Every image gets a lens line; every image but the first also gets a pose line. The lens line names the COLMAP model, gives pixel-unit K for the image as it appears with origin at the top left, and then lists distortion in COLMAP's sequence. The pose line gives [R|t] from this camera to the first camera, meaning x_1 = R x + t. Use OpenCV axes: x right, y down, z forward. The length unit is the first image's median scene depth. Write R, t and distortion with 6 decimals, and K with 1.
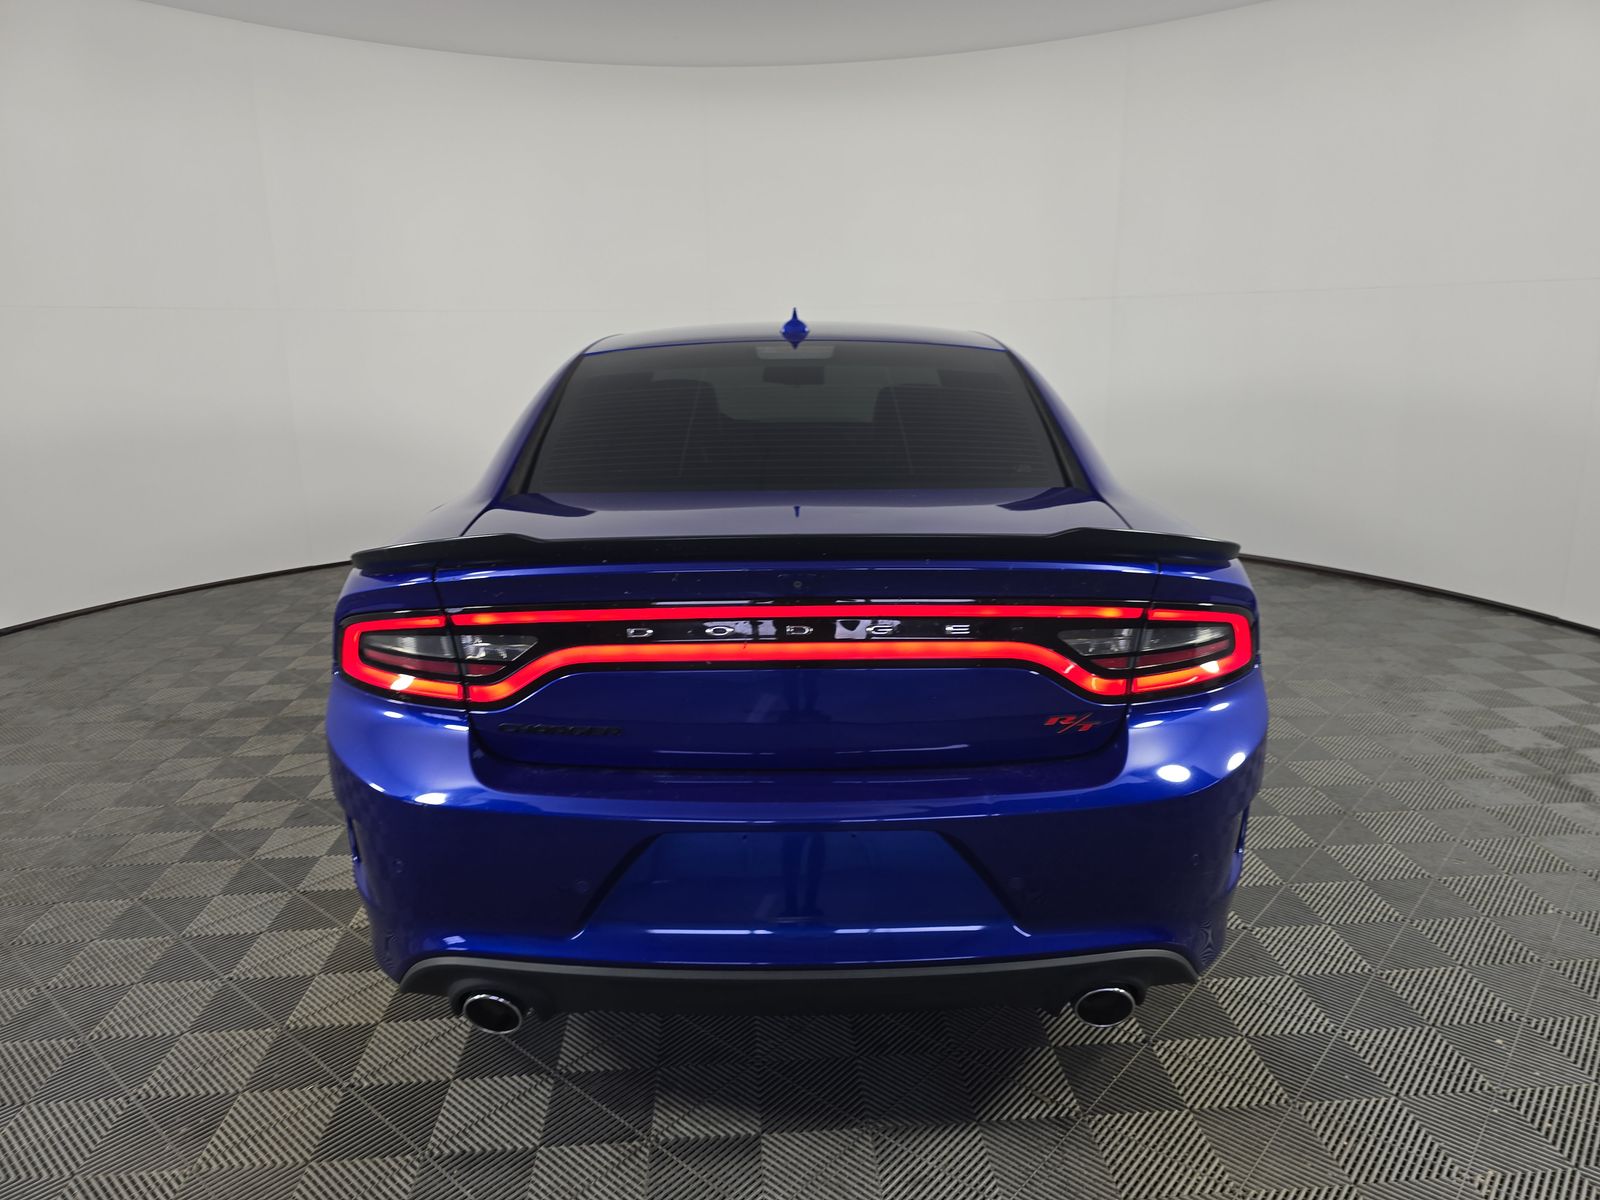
lens RADIAL K [[1074.7, 0, 799.3], [0, 1074.7, 601.9], [0, 0, 1]] dist [0.032406, 0.003283]
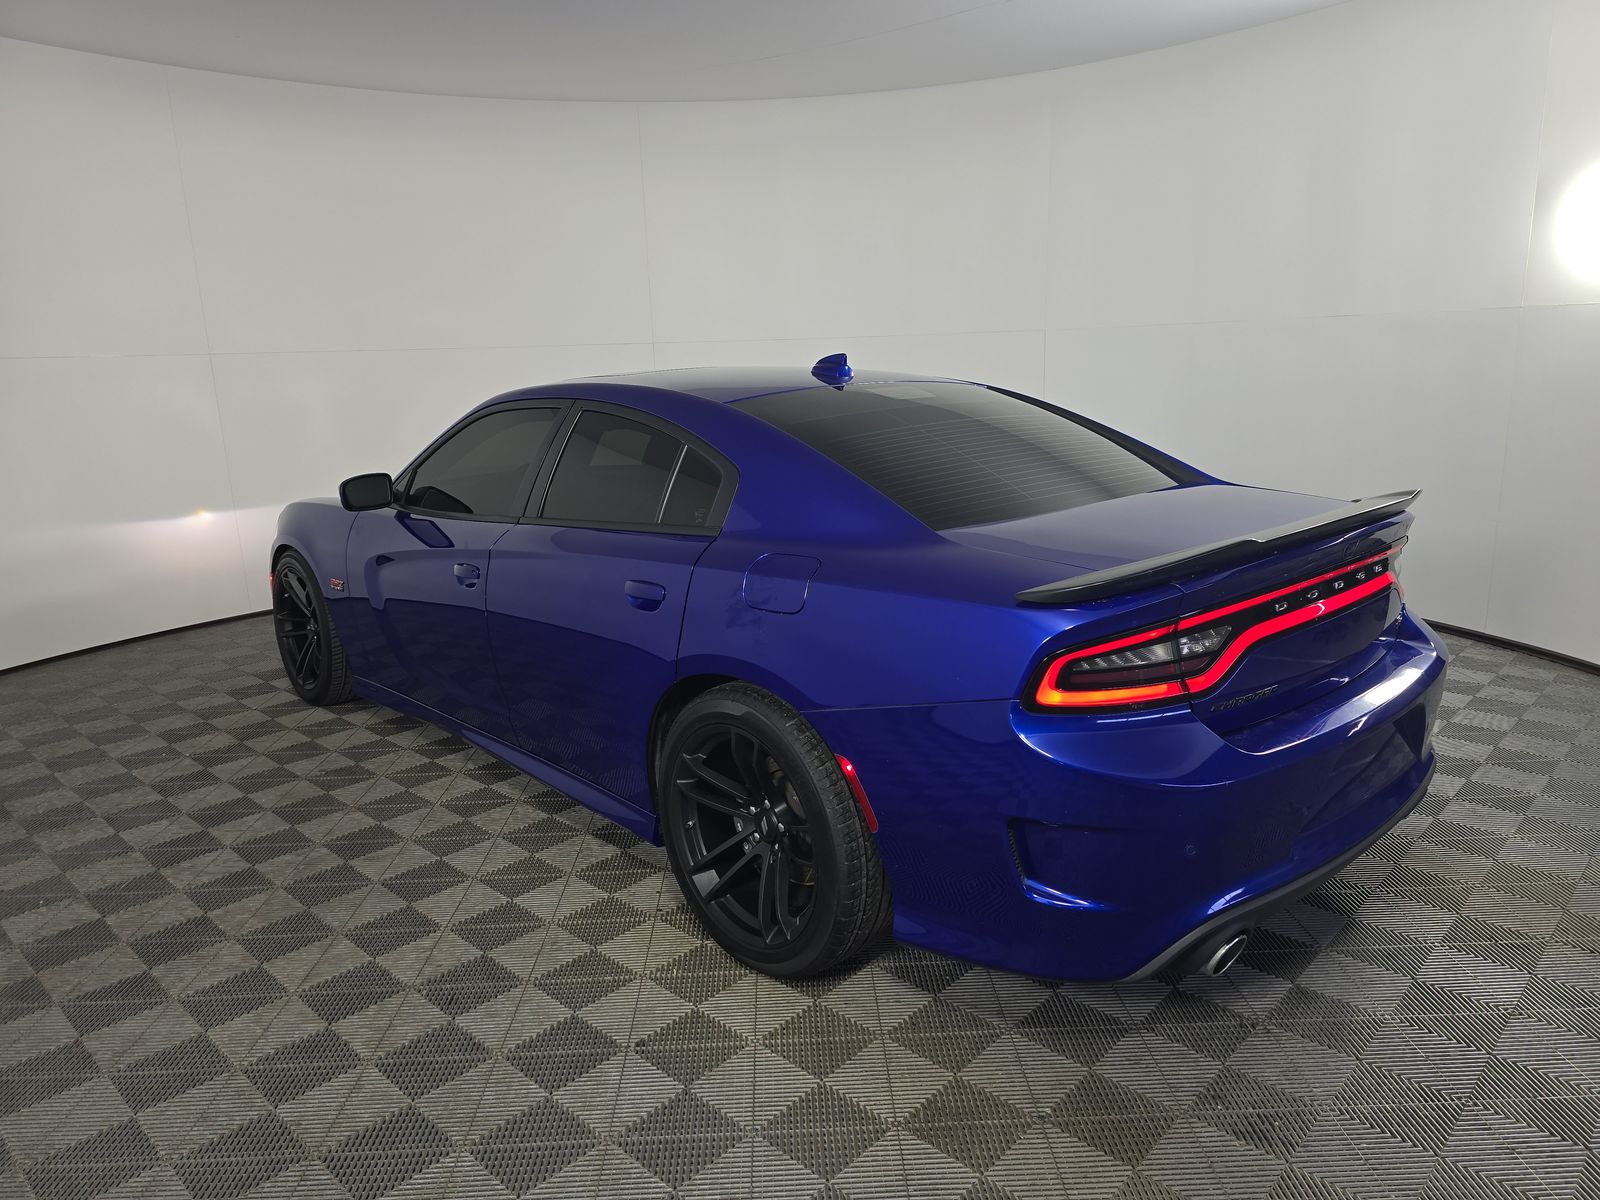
lens RADIAL K [[1074.7, 0, 798.0], [0, 1074.7, 598.2], [0, 0, 1]] dist [0.032406, 0.003283]
pose [[0.728035, -0.146963, 0.669602, -1.251709], [0.179309, 0.983570, 0.020916, -0.098240], [-0.661674, 0.104838, 0.742426, 0.368784]]
